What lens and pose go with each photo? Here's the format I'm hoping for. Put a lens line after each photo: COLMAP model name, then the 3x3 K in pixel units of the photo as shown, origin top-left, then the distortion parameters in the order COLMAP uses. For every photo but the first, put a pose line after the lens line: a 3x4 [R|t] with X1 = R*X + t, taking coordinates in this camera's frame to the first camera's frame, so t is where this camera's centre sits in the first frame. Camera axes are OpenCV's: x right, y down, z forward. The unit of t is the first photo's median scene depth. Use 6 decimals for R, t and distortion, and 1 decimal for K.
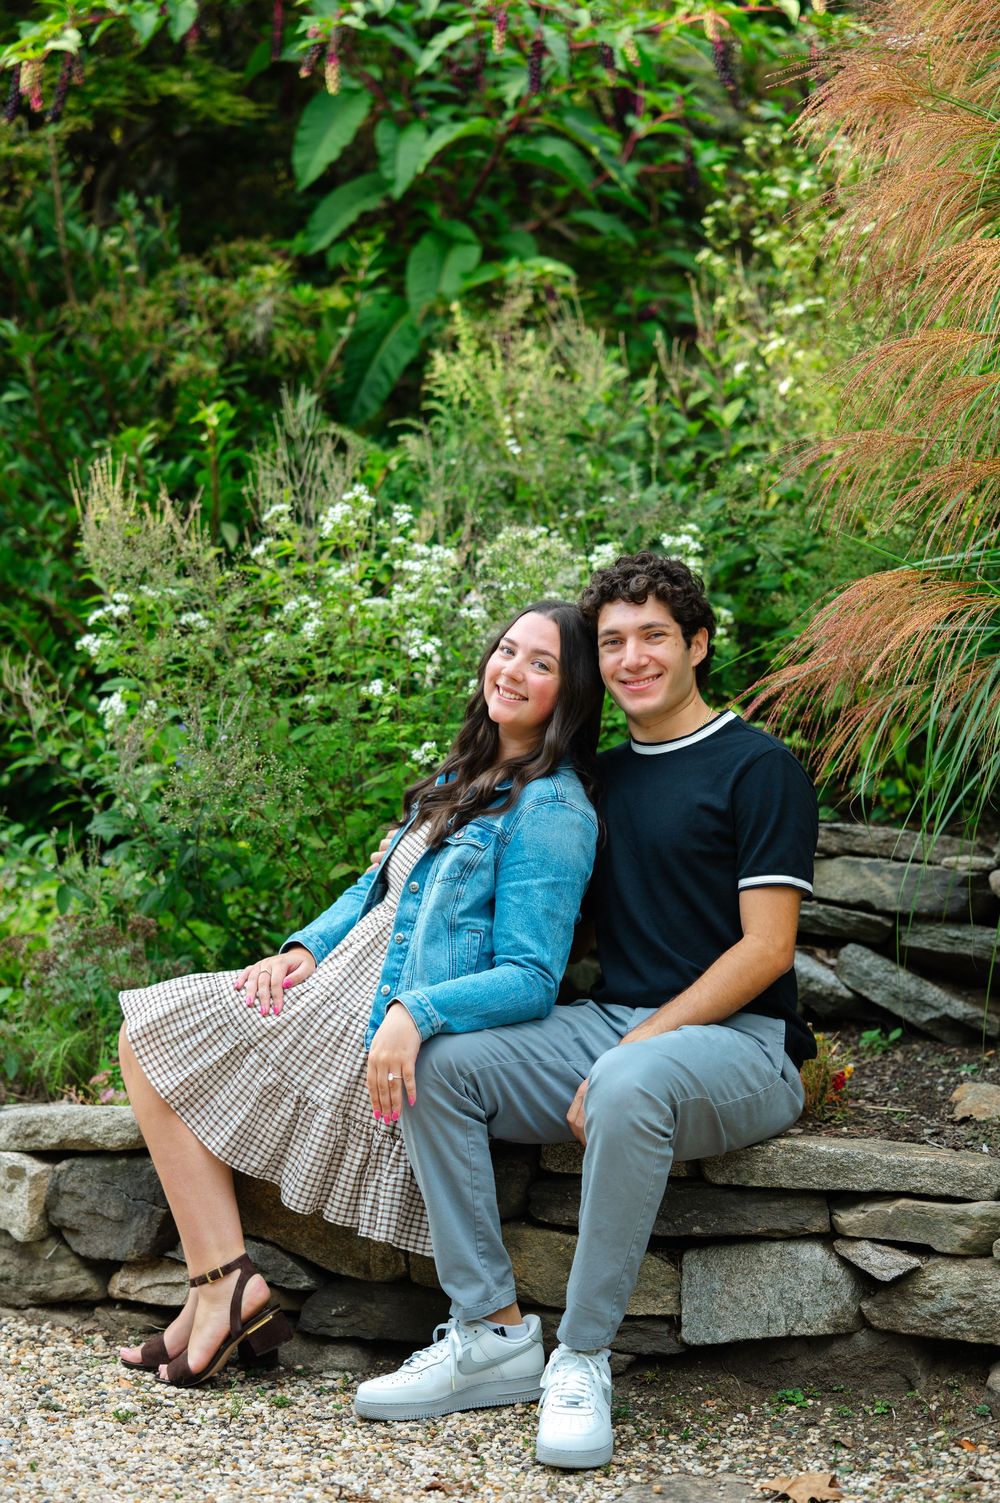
lens RADIAL K [[3614.5, 0, 451.2], [0, 3614.5, 753.0], [0, 0, 1]] dist [-0.024573, -0.425772]
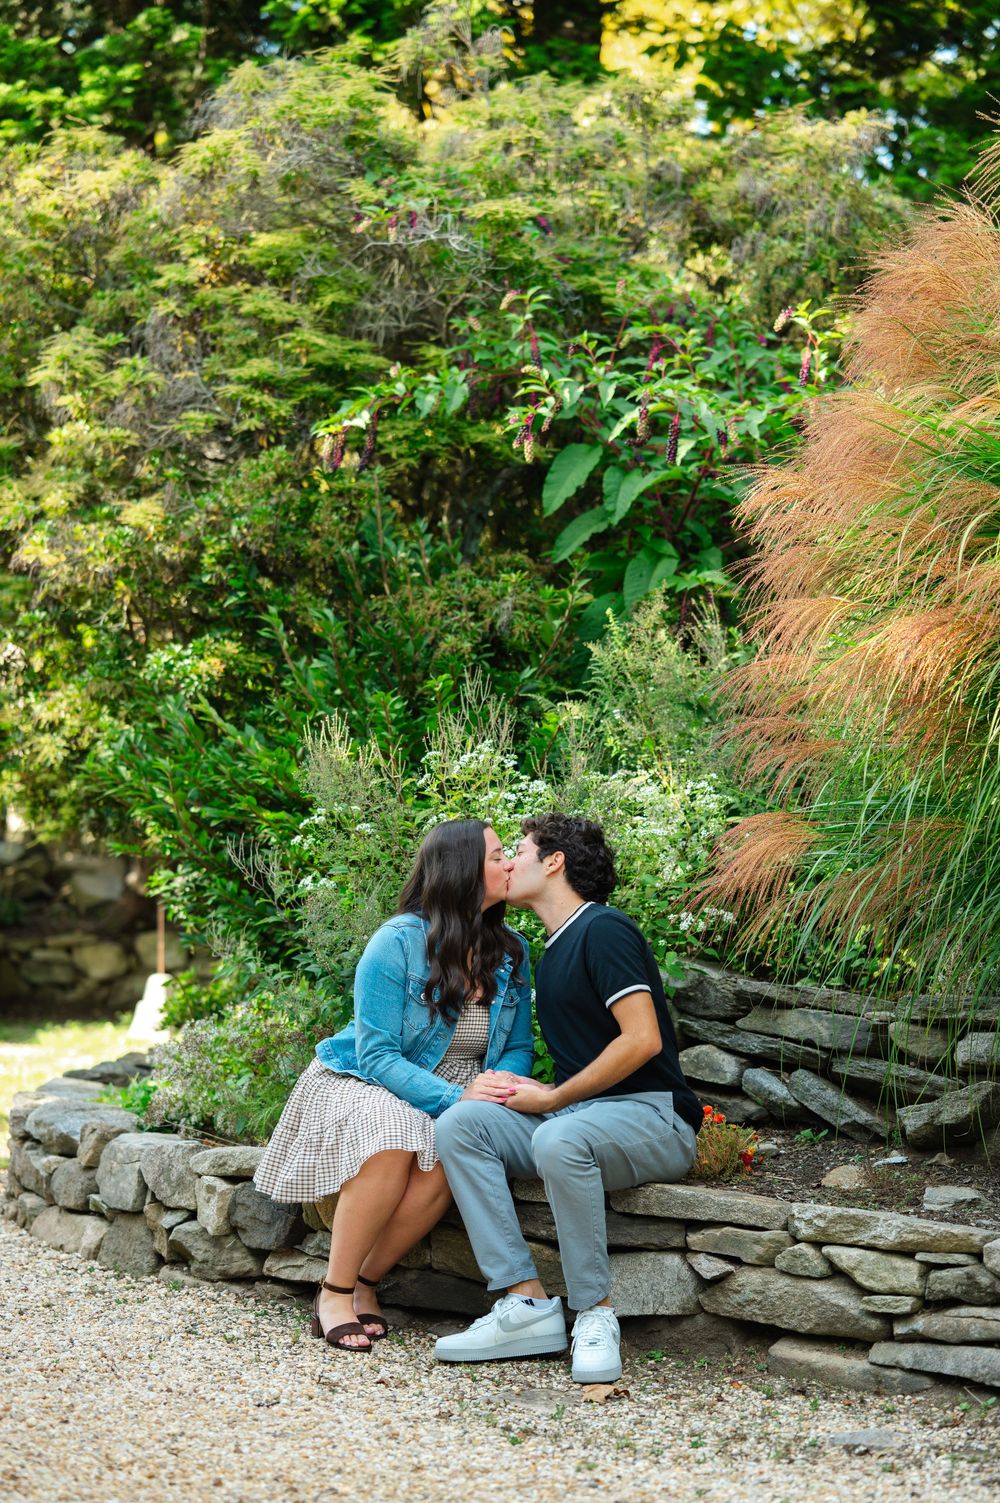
lens RADIAL K [[3614.5, 0, 451.2], [0, 3614.5, 753.0], [0, 0, 1]] dist [-0.024573, -0.425772]
pose [[0.974186, 0.029766, -0.223776, 0.308247], [-0.041718, 0.997933, -0.048872, 0.003678], [0.221859, 0.056946, 0.973414, -0.456152]]
